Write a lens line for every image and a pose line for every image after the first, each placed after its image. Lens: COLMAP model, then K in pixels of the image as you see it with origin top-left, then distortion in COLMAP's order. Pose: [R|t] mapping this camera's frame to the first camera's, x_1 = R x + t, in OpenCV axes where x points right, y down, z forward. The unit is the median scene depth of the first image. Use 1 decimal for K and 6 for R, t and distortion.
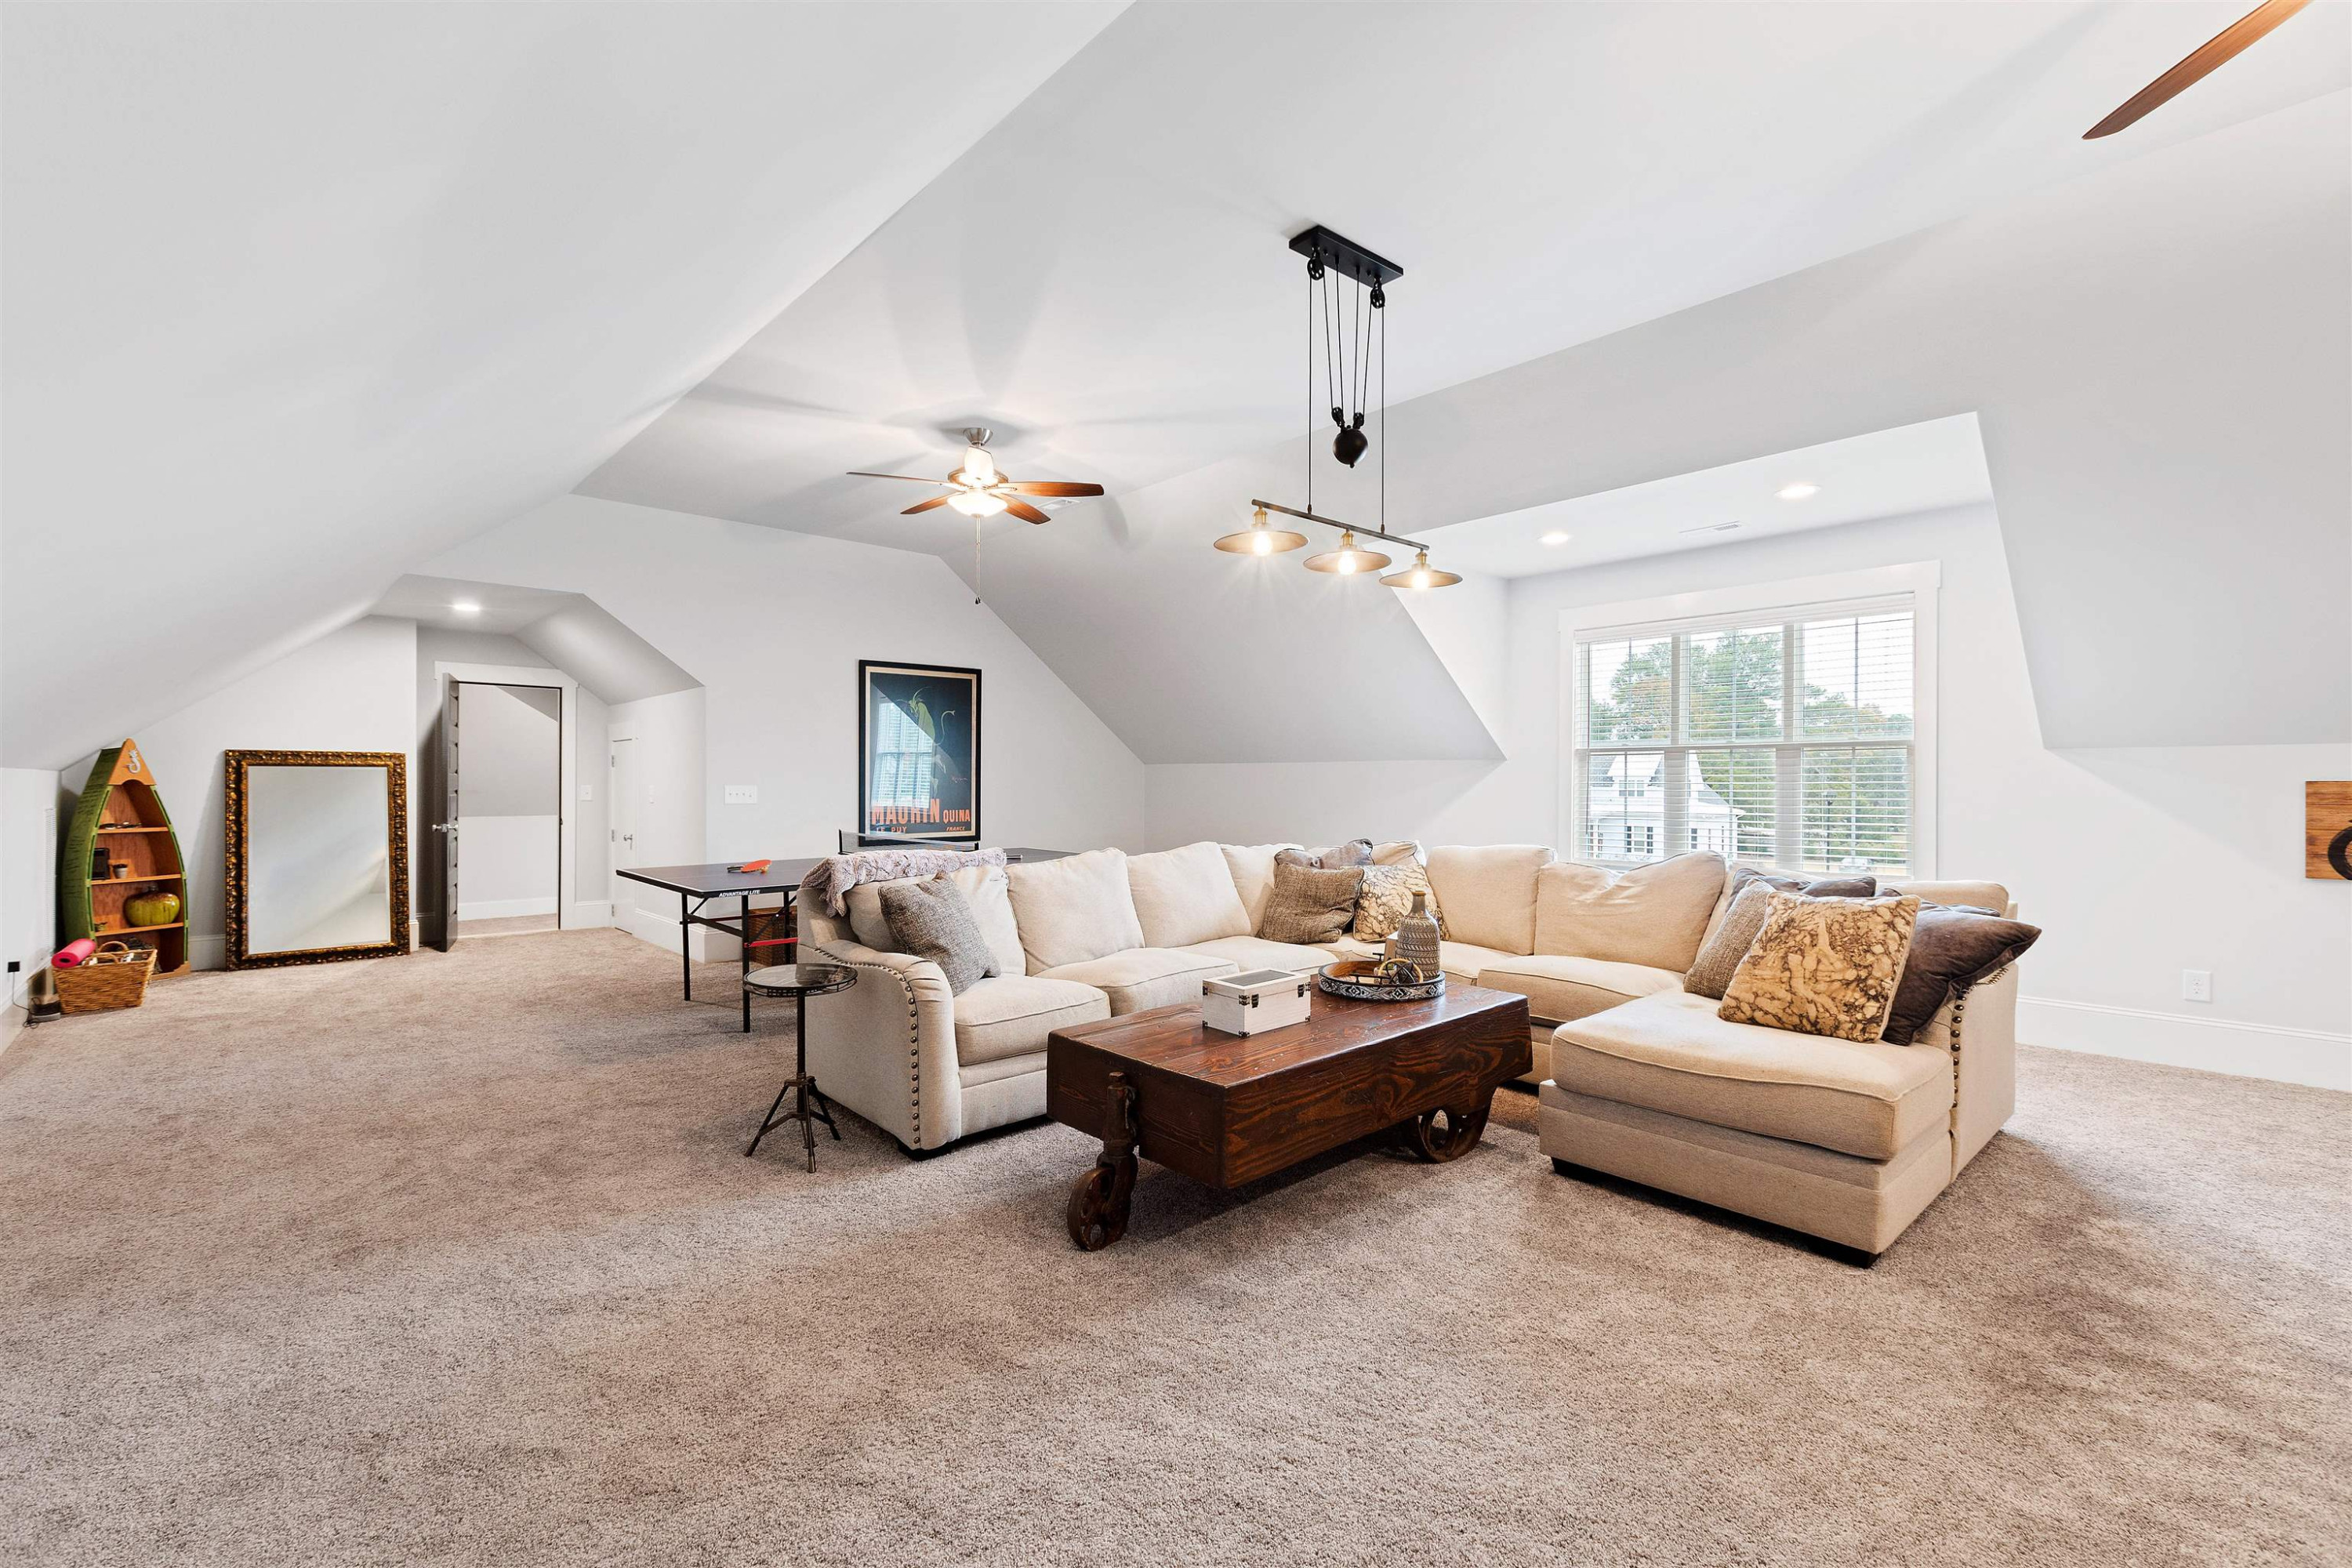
lens RADIAL K [[1028.8, 0, 1171.9], [0, 1028.8, 779.7], [0, 0, 1]] dist [0.012612, -0.002971]
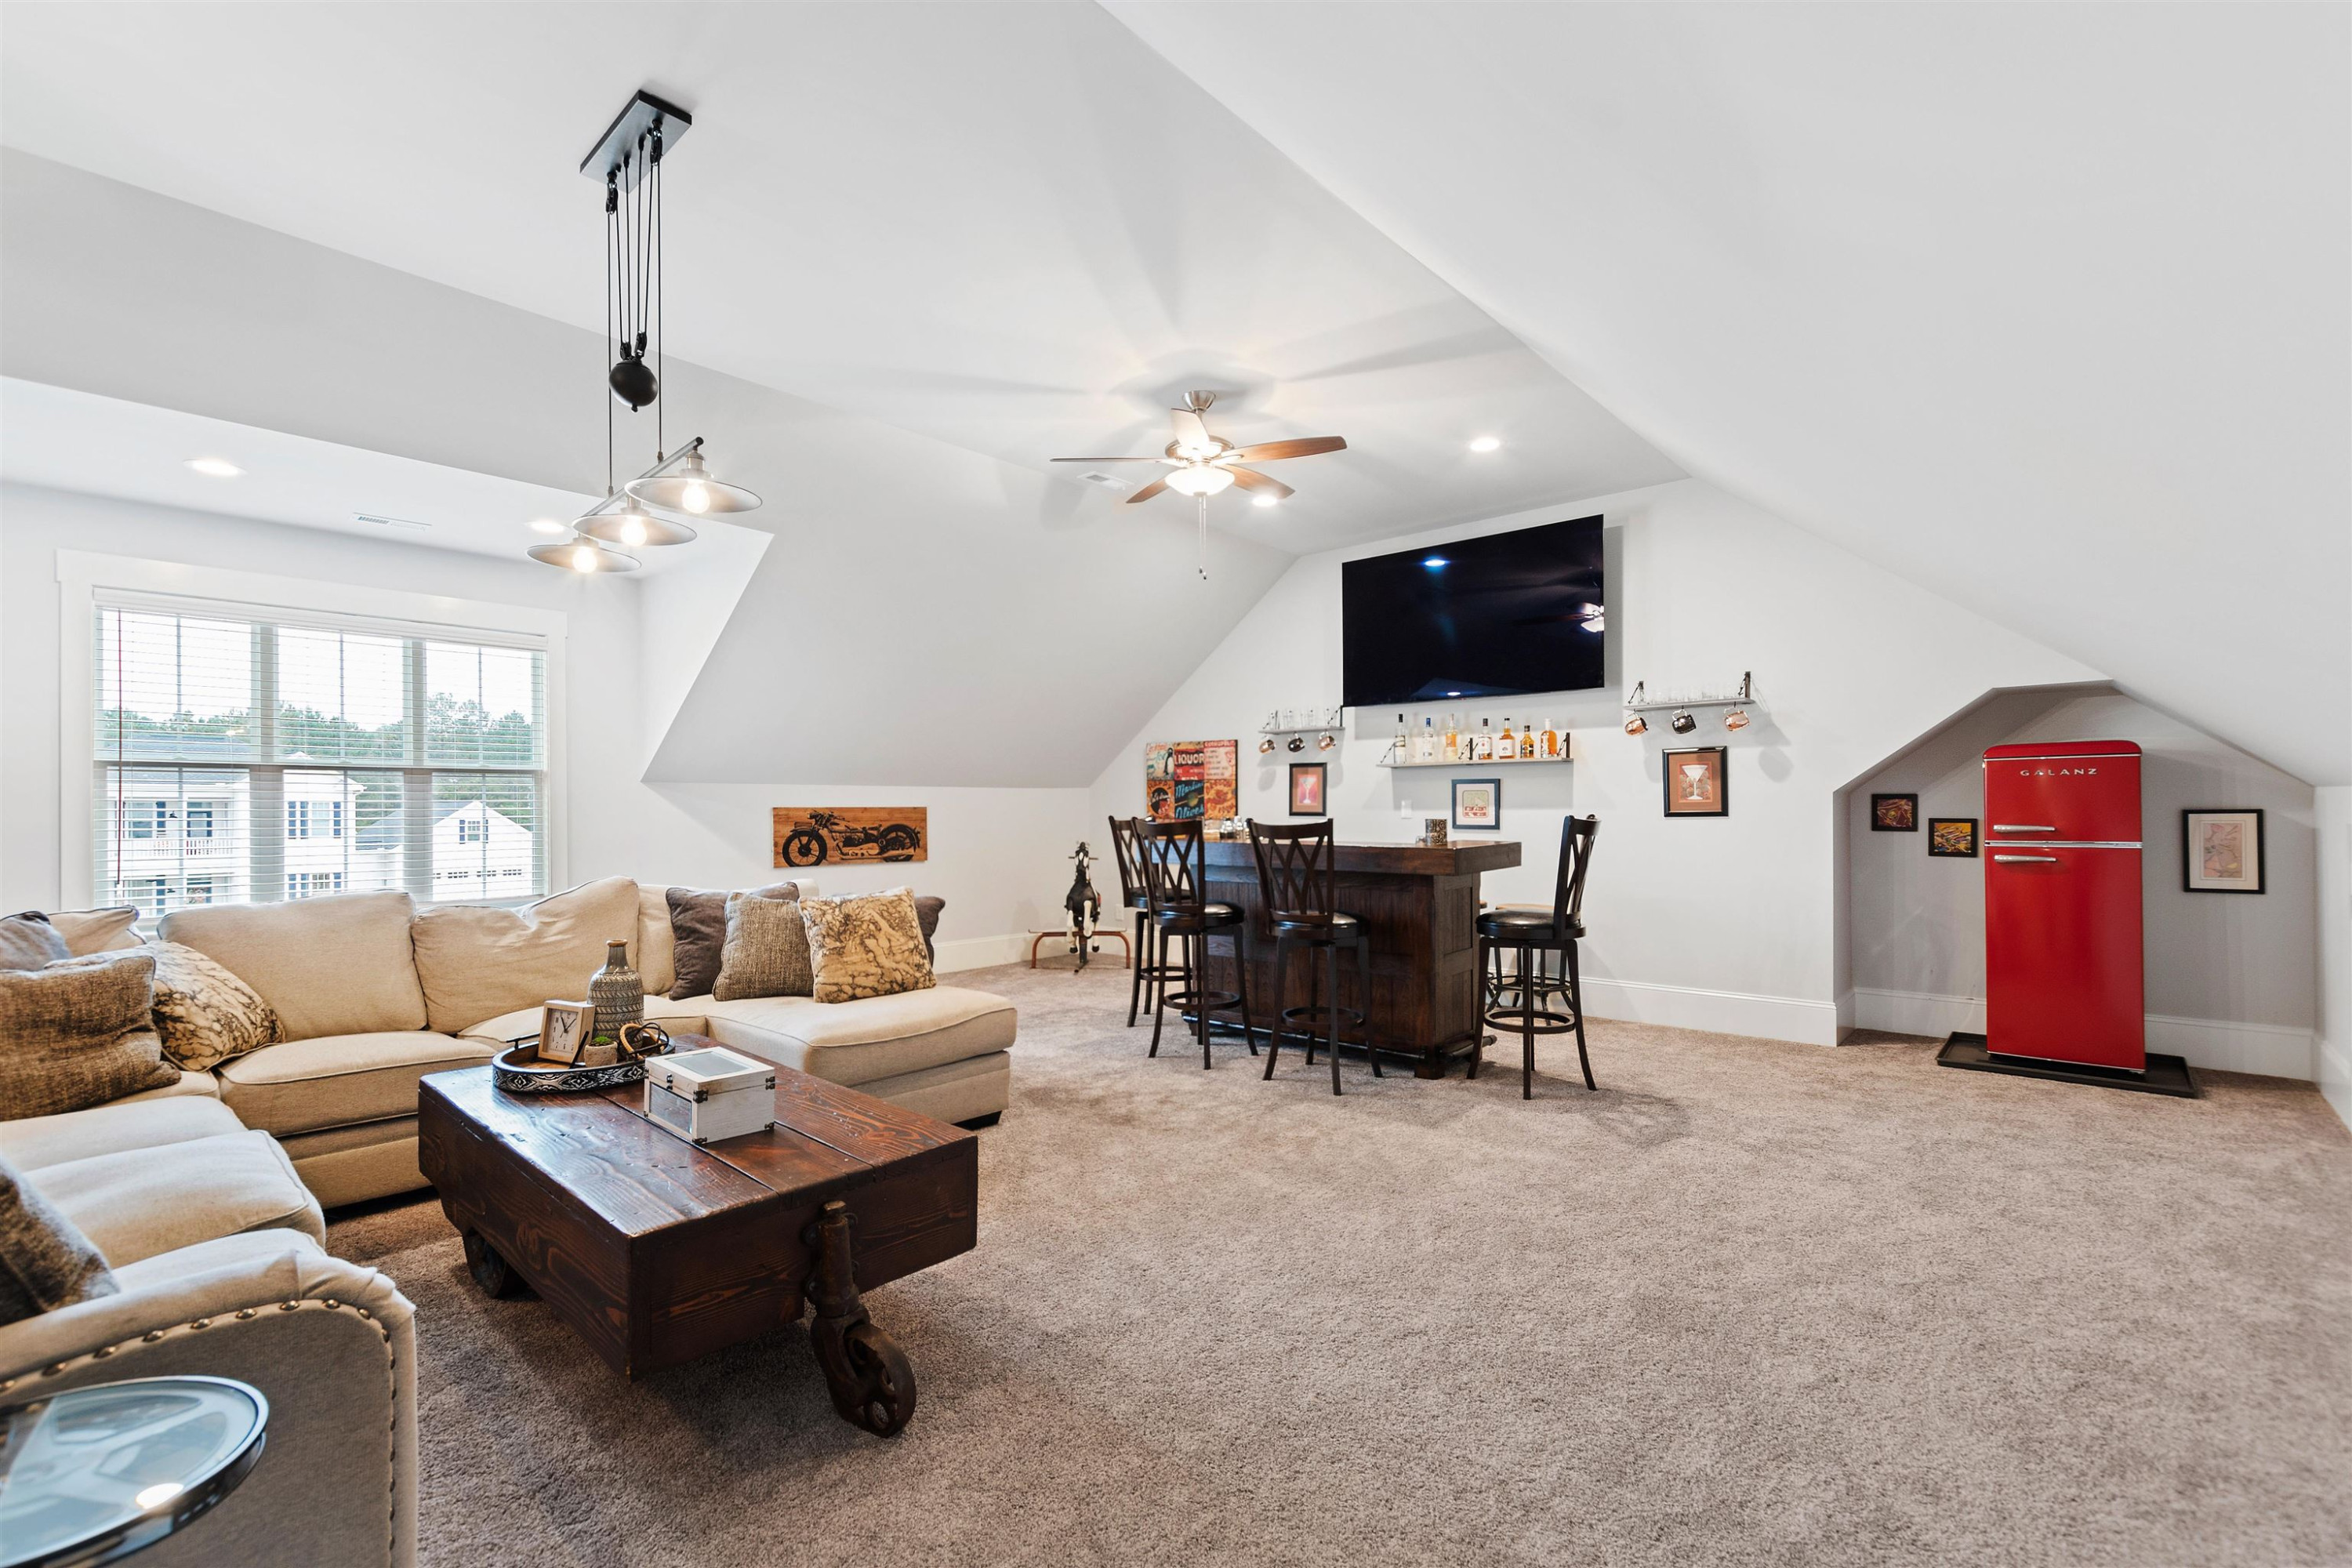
lens RADIAL K [[1028.8, 0, 1141.7], [0, 1028.8, 803.6], [0, 0, 1]] dist [0.012612, -0.002971]
pose [[-0.089260, 0.003632, 0.996002, -0.581957], [-0.000772, 0.999993, -0.003716, 0.000871], [-0.996008, -0.001100, -0.089257, 0.611714]]
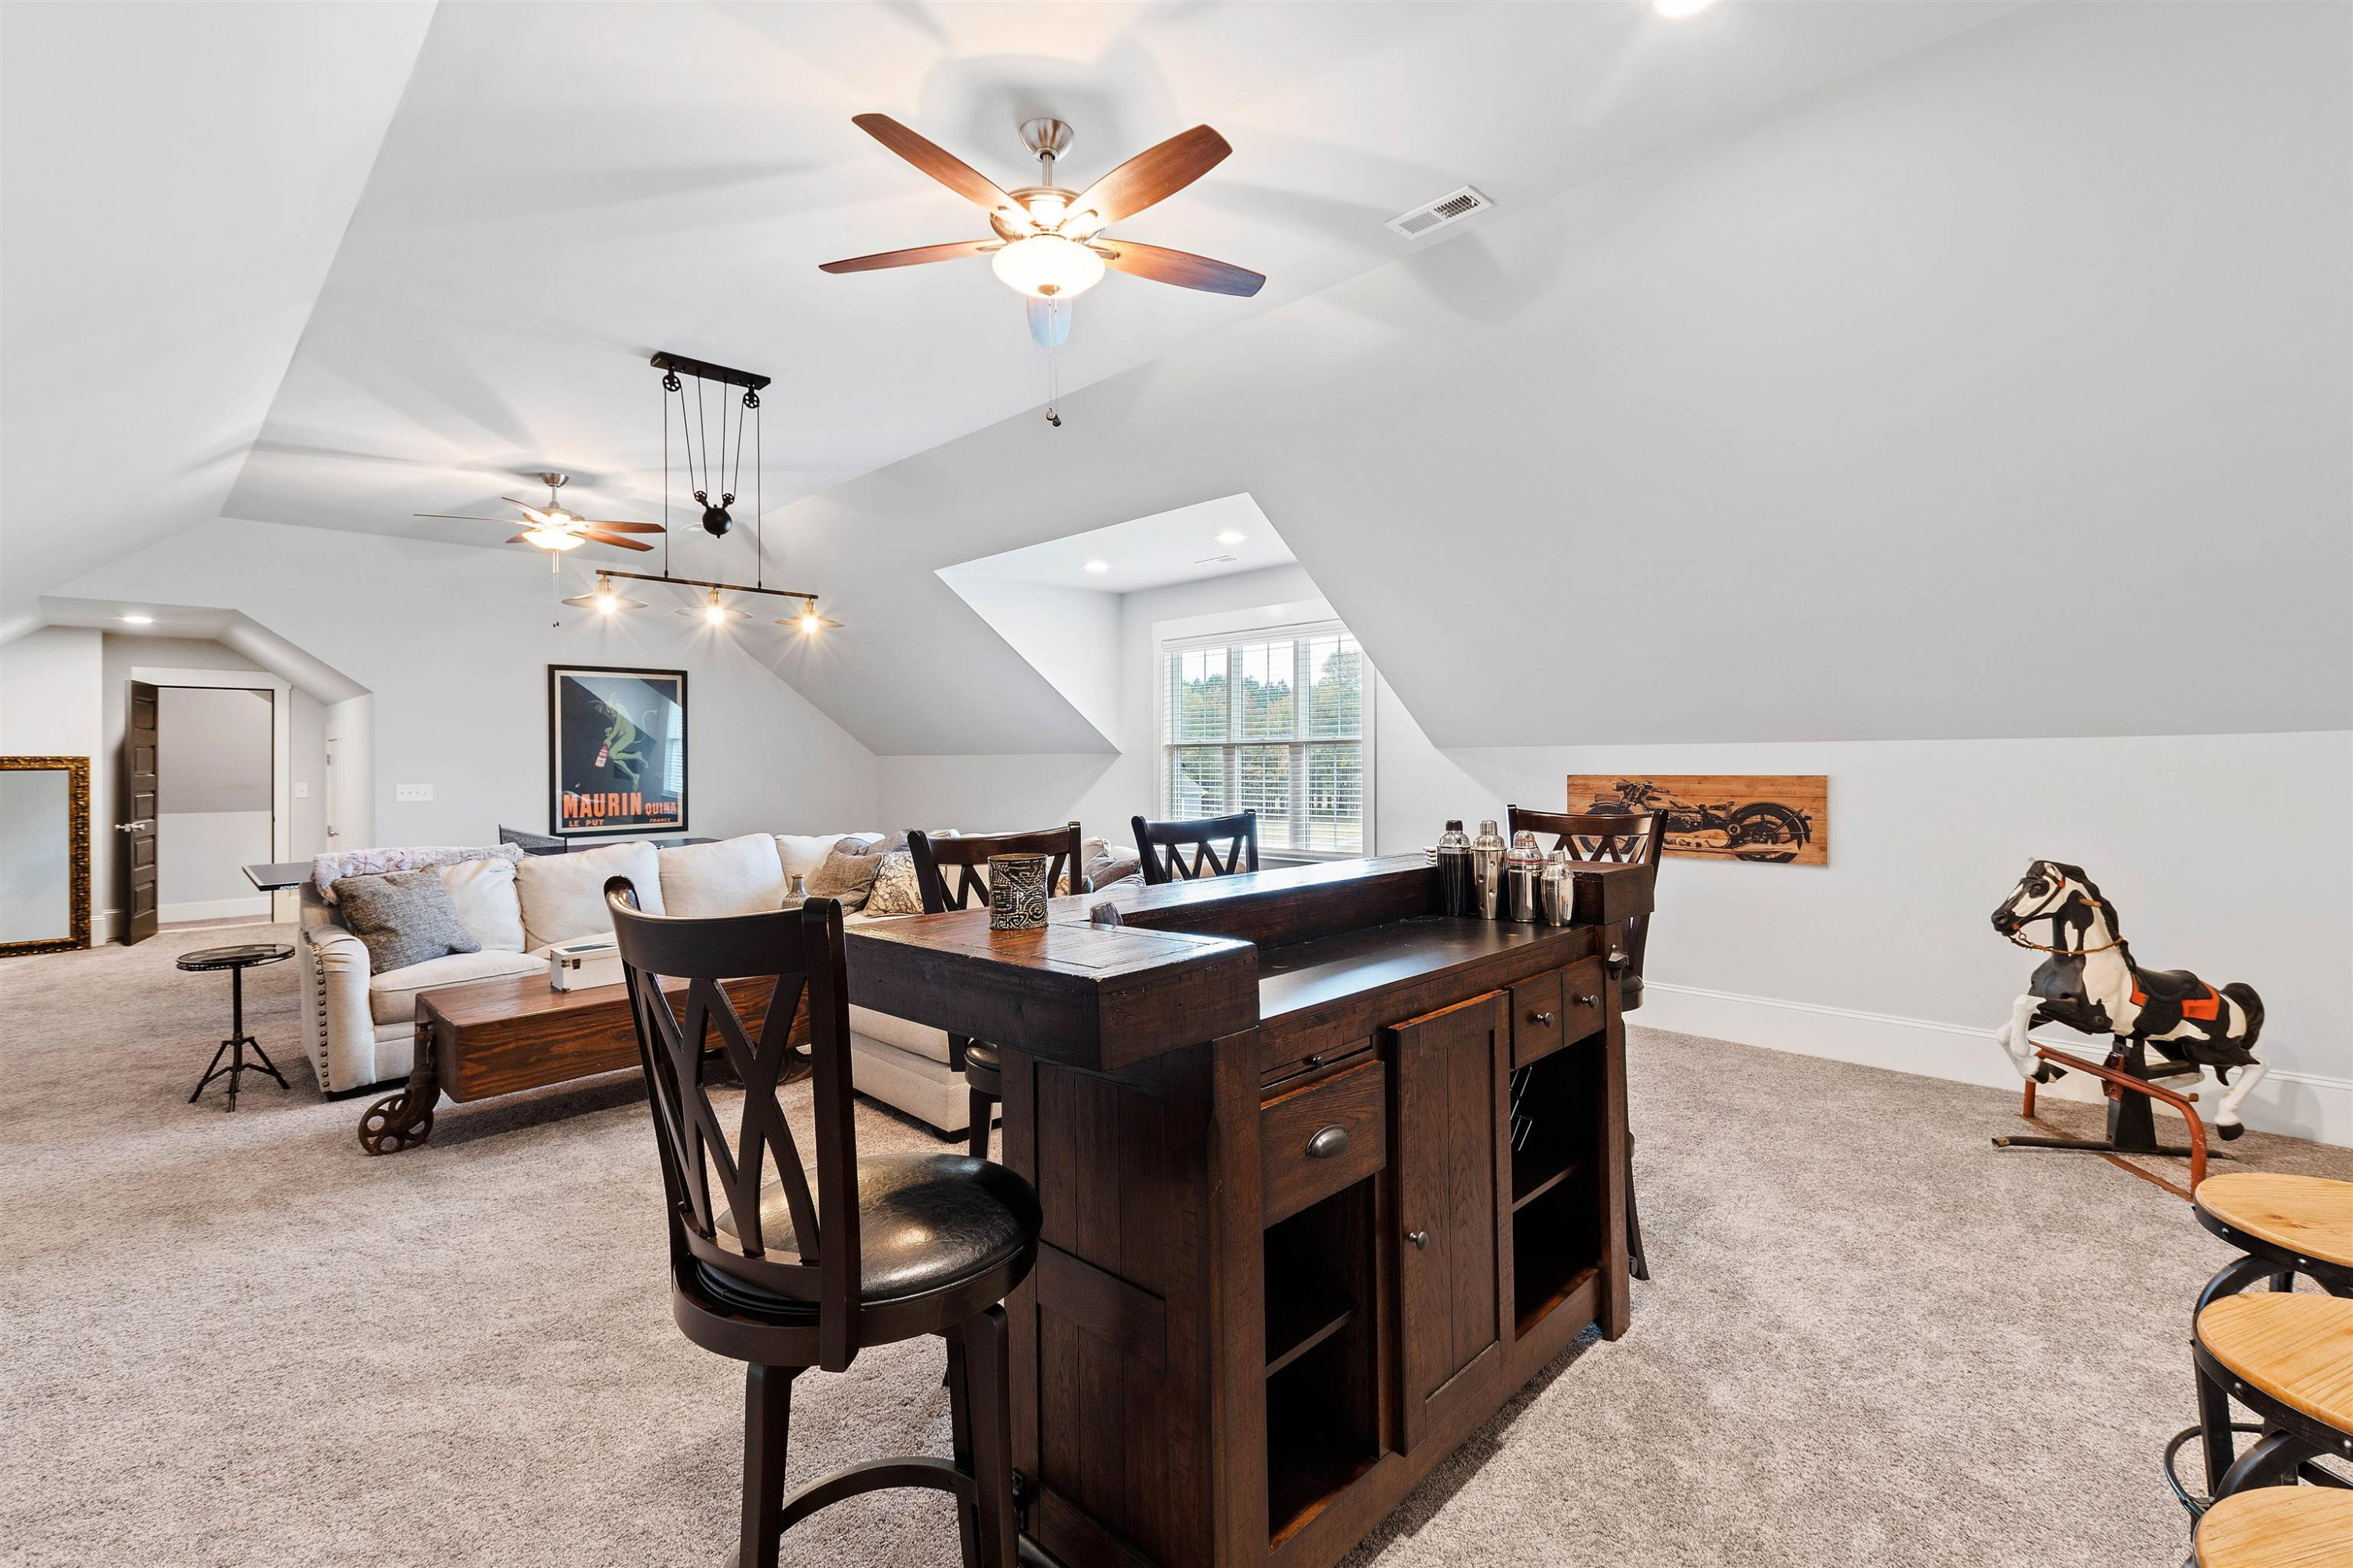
lens RADIAL K [[1029.3, 0, 1140.3], [0, 1029.3, 759.0], [0, 0, 1]] dist [0.012612, -0.002971]
pose [[0.997684, -0.009815, 0.067306, 0.512512], [0.009875, 0.999951, -0.000565, -0.024567], [-0.067297, 0.001229, 0.997732, -0.245314]]
